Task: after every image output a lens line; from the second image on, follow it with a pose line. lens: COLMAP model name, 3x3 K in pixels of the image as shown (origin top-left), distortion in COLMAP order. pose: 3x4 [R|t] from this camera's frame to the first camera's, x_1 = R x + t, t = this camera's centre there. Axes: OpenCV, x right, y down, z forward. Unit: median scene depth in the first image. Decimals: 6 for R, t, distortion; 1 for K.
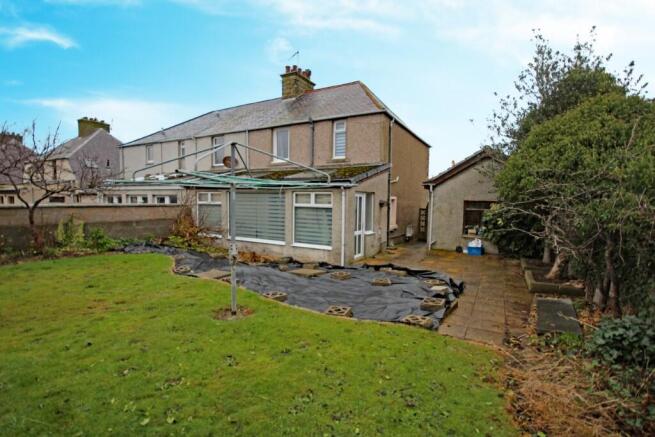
lens RADIAL K [[302.3, 0, 328.1], [0, 302.3, 218.8], [0, 0, 1]] dist [-0.000409, -0.004630]
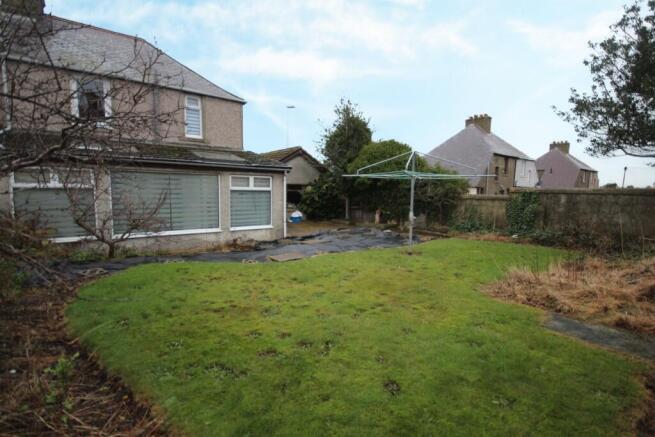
lens RADIAL K [[302.3, 0, 328.1], [0, 302.3, 218.1], [0, 0, 1]] dist [-0.000409, -0.004630]
pose [[0.426736, -0.095925, 0.899275, -0.856312], [0.038150, 0.995383, 0.088073, -0.023978], [-0.903571, -0.003277, 0.428425, 0.299913]]
